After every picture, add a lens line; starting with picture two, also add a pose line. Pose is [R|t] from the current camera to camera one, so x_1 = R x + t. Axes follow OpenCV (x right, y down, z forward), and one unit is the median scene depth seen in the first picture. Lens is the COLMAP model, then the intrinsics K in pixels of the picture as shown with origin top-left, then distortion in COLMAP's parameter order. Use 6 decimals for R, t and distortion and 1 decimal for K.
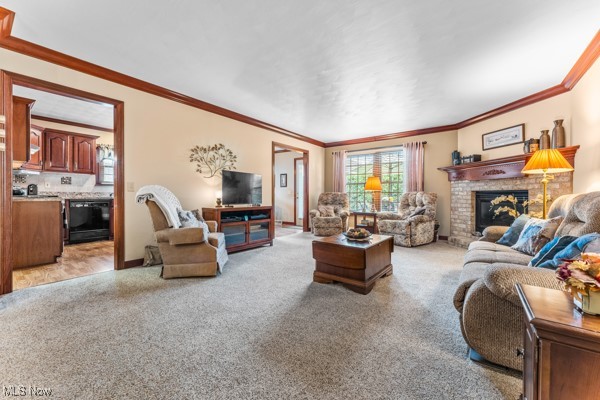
lens RADIAL K [[243.1, 0, 296.3], [0, 243.1, 197.8], [0, 0, 1]] dist [0.004005, 0.000452]
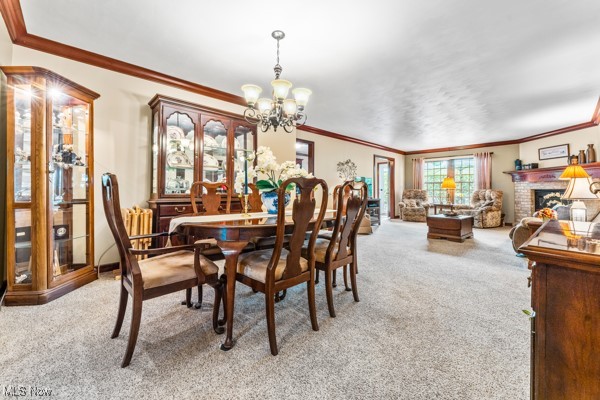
lens RADIAL K [[243.1, 0, 300.3], [0, 243.1, 185.3], [0, 0, 1]] dist [0.004005, 0.000452]
pose [[0.984351, 0.001285, -0.176213, -0.307197], [-0.006945, 0.999479, -0.031507, 0.001773], [0.176081, 0.032238, 0.983848, -0.561086]]
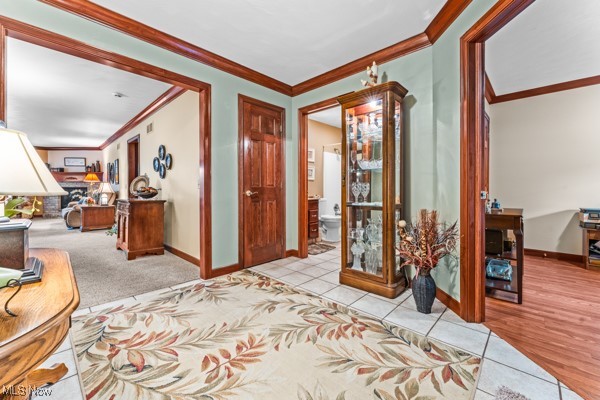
lens RADIAL K [[243.1, 0, 298.3], [0, 243.1, 193.5], [0, 0, 1]] dist [0.004005, 0.000452]
pose [[0.124414, -0.005971, 0.992212, -0.843295], [0.006881, 0.999963, 0.005154, 0.021860], [-0.992206, 0.006186, 0.124451, -0.978276]]
